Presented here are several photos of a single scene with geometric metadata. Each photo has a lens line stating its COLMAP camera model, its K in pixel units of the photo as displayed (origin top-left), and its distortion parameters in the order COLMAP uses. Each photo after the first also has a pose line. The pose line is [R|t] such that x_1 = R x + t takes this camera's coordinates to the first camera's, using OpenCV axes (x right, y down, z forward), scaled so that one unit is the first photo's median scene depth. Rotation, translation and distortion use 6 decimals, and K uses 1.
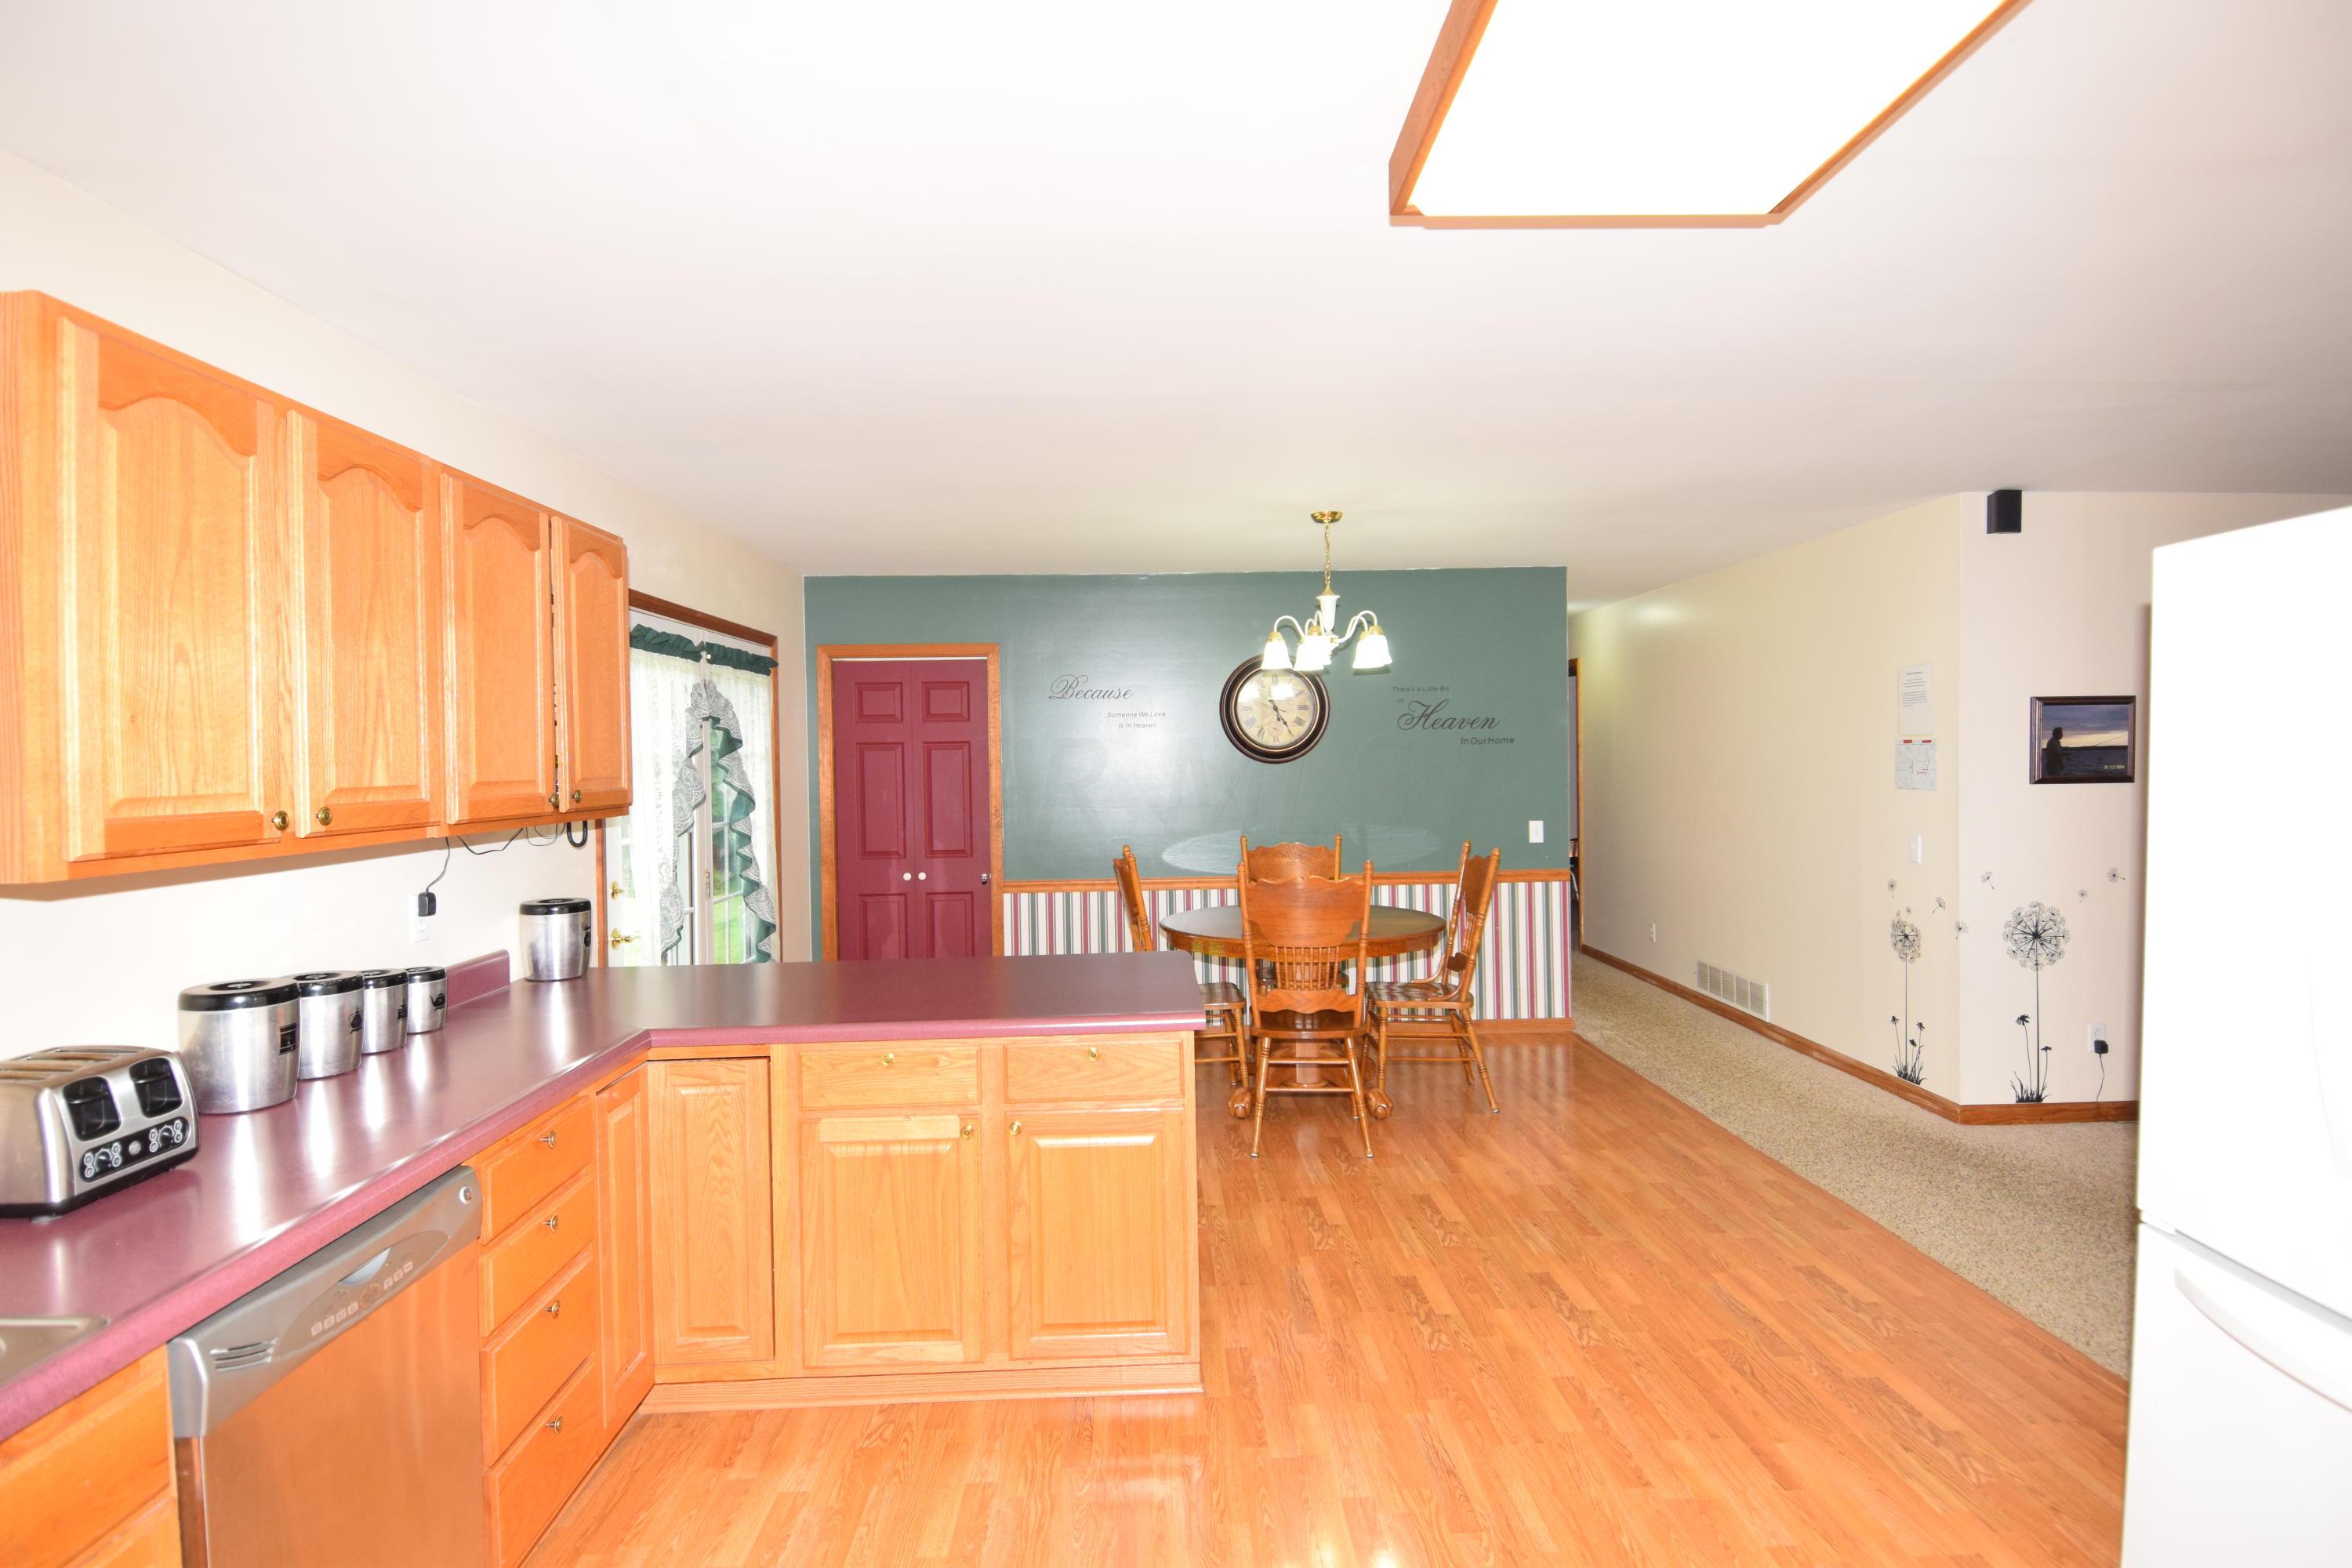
lens RADIAL K [[1228.8, 0, 1179.5], [0, 1228.8, 770.2], [0, 0, 1]] dist [0.053200, -0.053567]
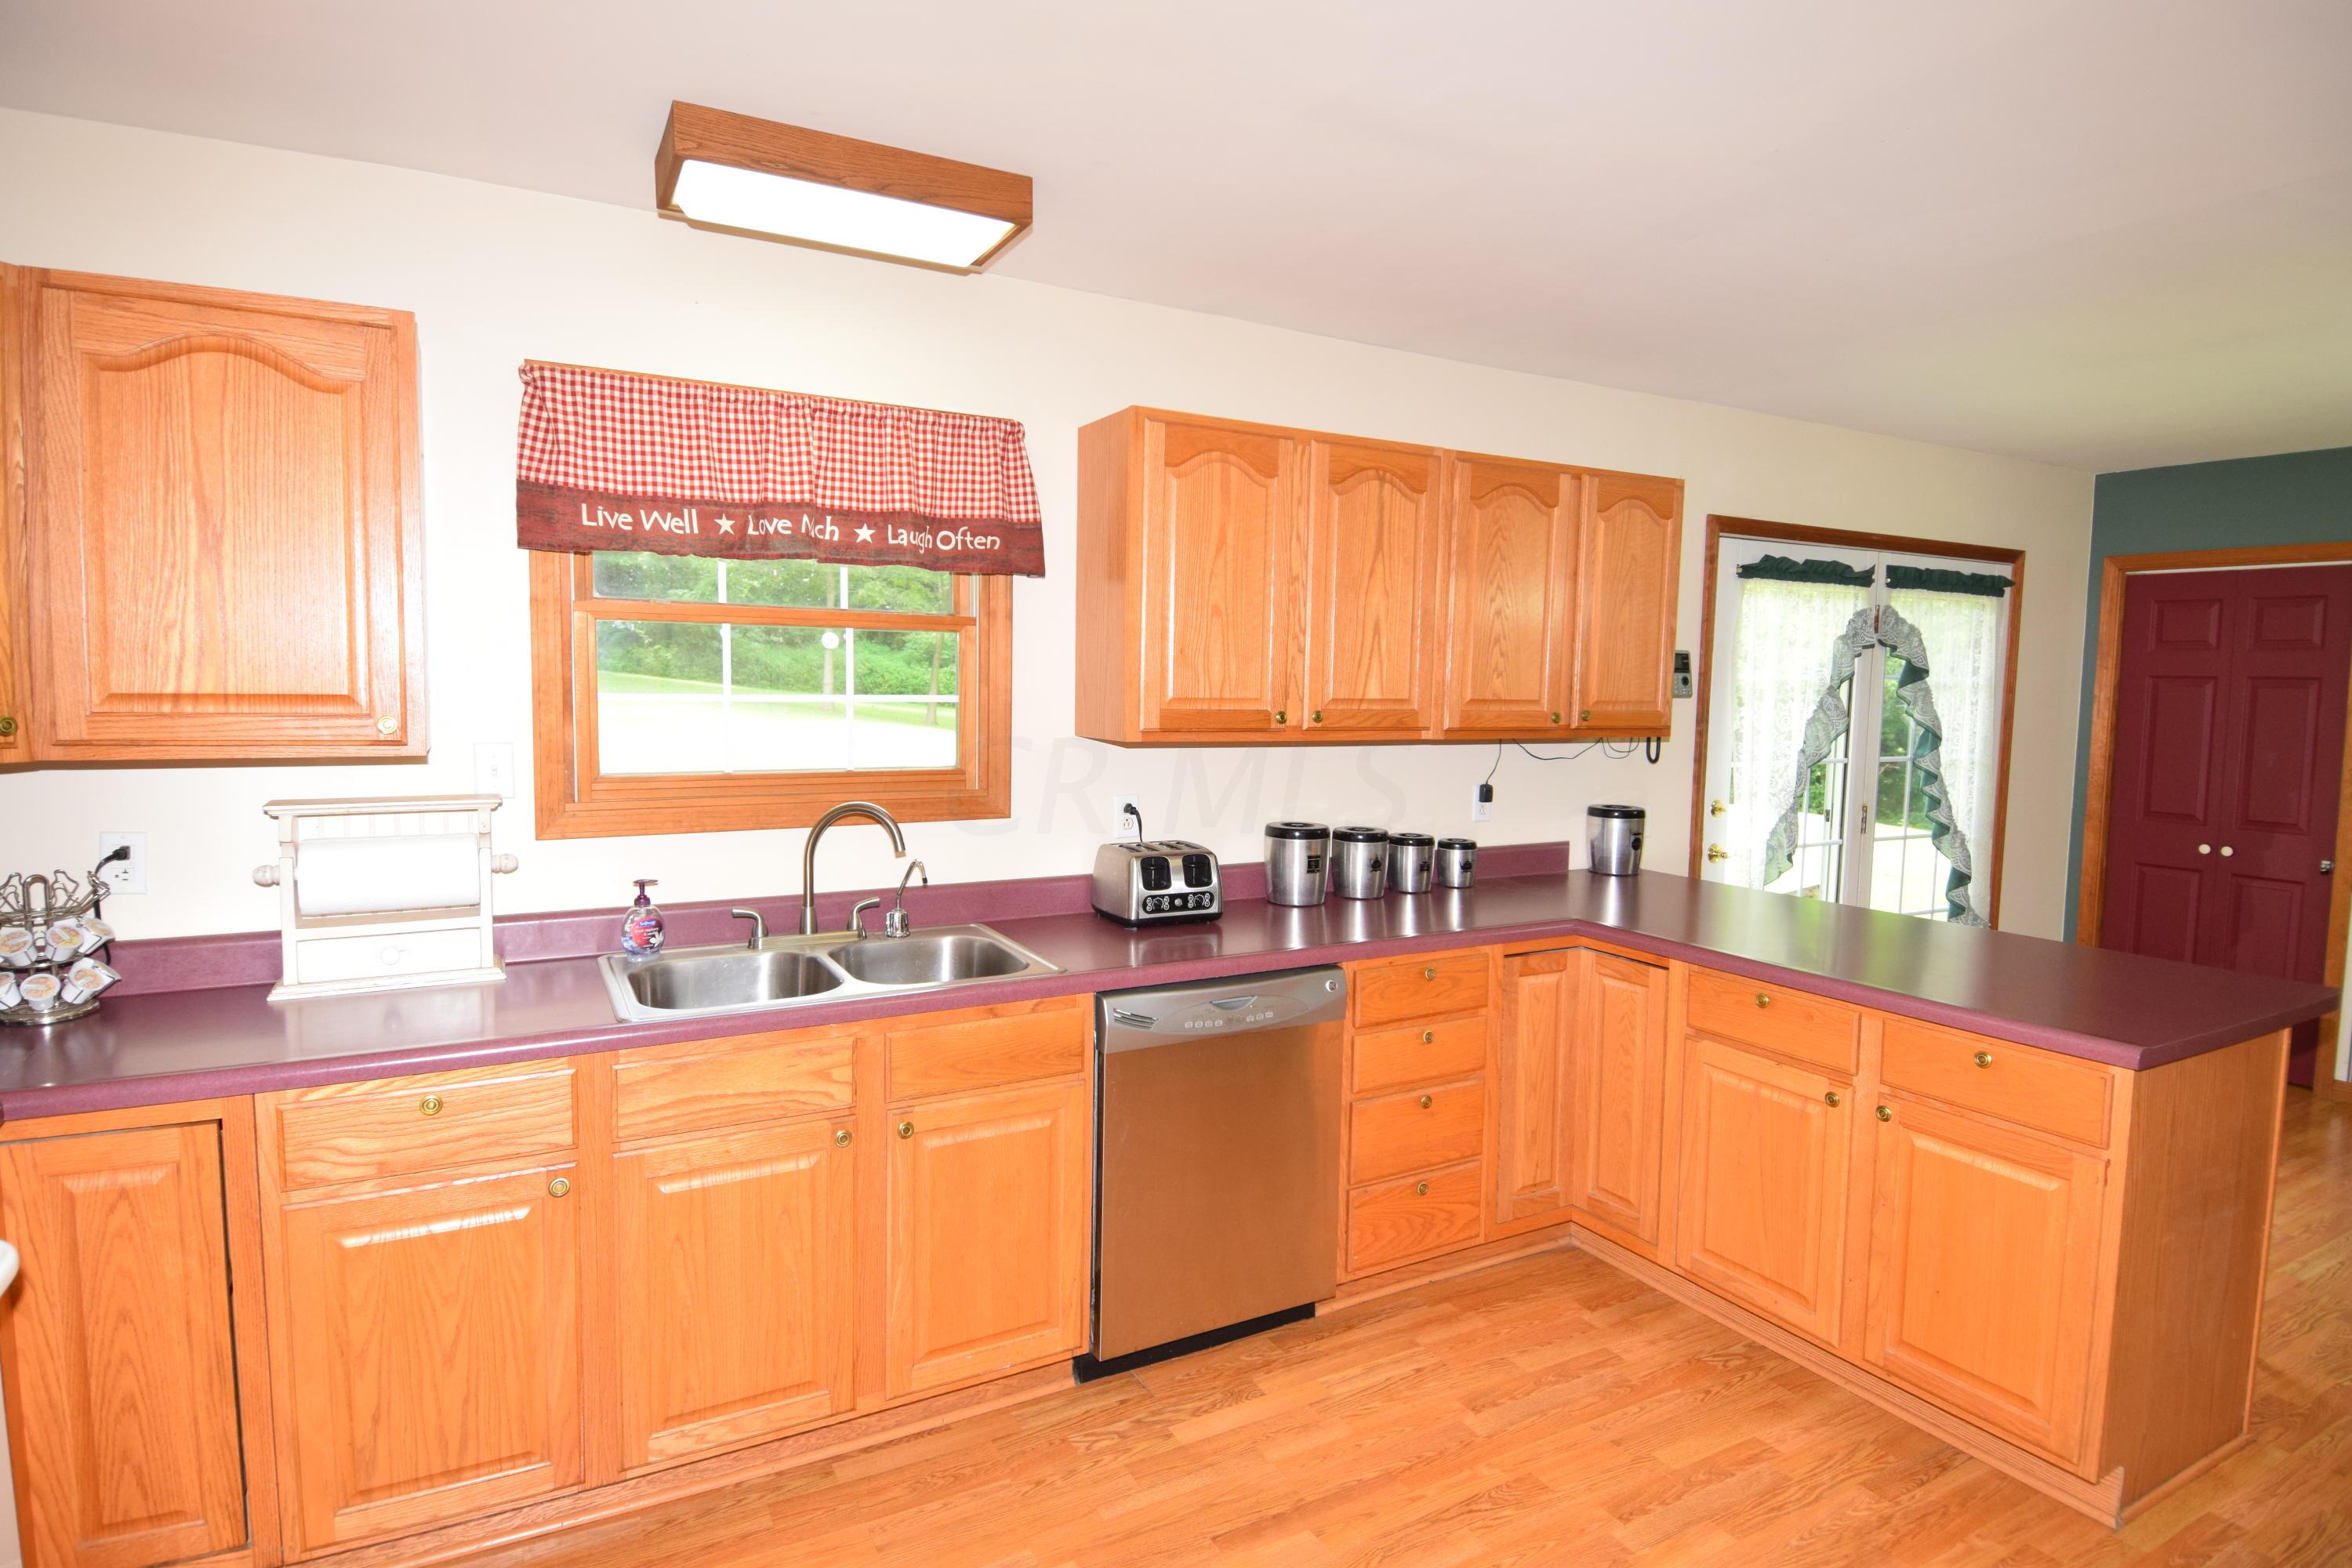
lens RADIAL K [[1224.4, 0, 1178.3], [0, 1224.4, 775.8], [0, 0, 1]] dist [0.062084, -0.071407]
pose [[0.450733, 0.093563, -0.887742, 0.404094], [-0.036134, 0.995589, 0.086583, -0.009736], [0.891927, -0.006948, 0.452126, 0.147261]]
